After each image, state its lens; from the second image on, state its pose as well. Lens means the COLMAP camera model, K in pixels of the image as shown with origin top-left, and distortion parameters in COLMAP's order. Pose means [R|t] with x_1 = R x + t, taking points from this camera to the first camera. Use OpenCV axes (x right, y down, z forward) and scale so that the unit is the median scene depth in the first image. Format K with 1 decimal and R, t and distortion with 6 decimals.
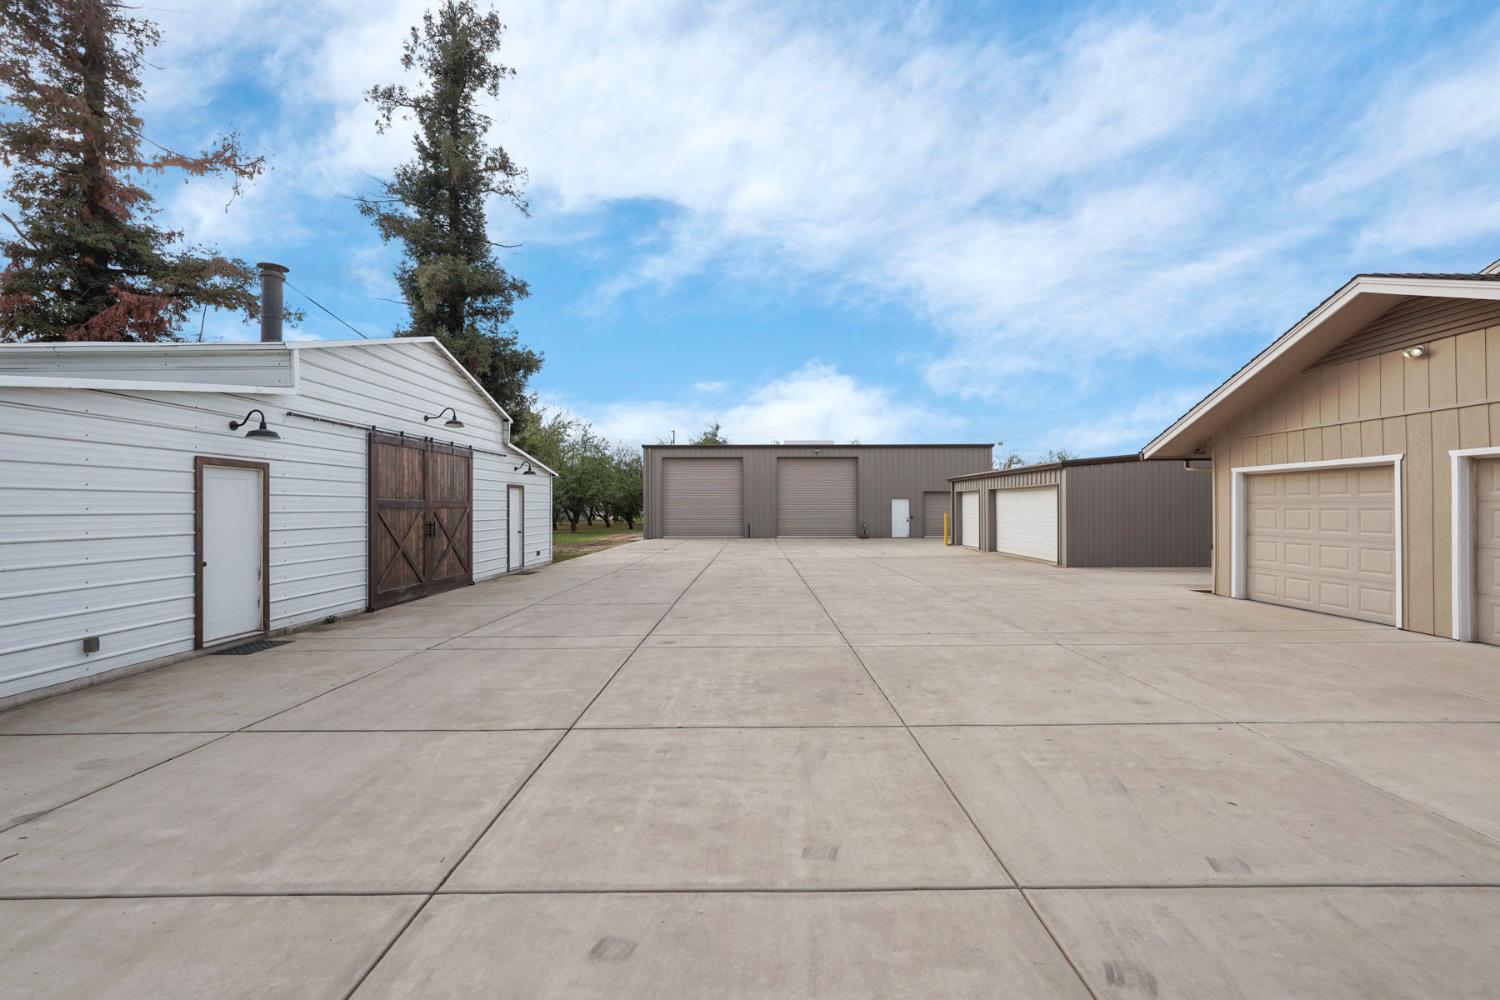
lens RADIAL K [[671.8, 0, 744.5], [0, 671.8, 505.4], [0, 0, 1]] dist [-0.000394, 0.000038]
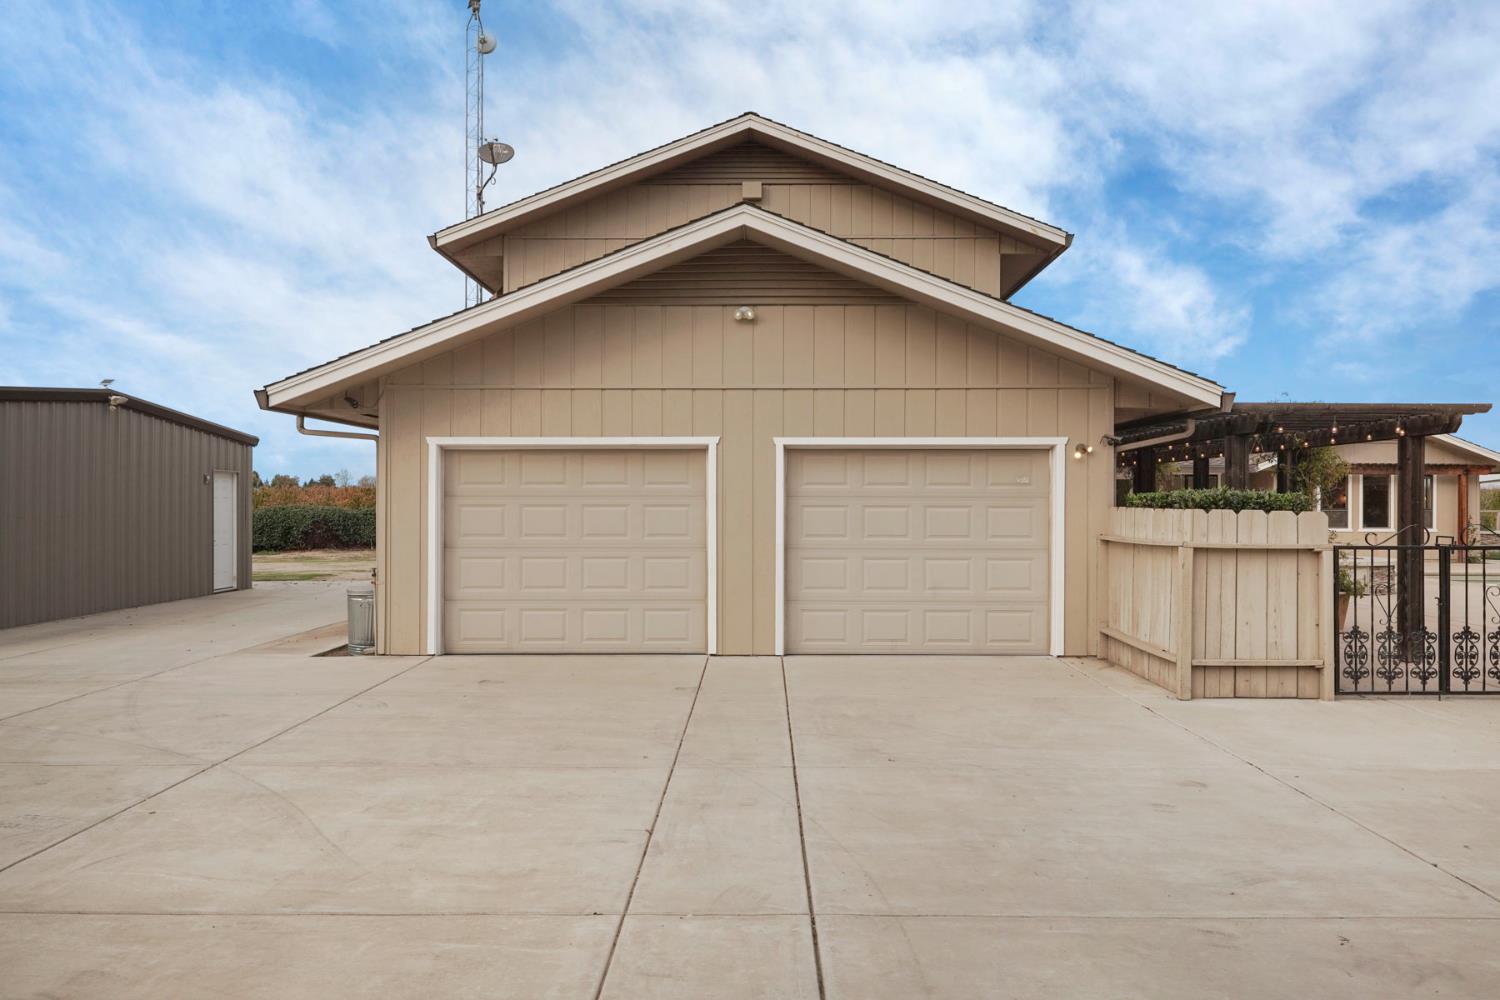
lens RADIAL K [[1137.3, 0, 750.0], [0, 1137.3, 500.0], [0, 0, 1]] dist [0.000075, 0.000352]
pose [[-0.006492, 0.008353, 0.999944, -0.326543], [-0.002533, 0.999962, -0.008370, 0.009256], [-0.999976, -0.002588, -0.006470, 0.842390]]
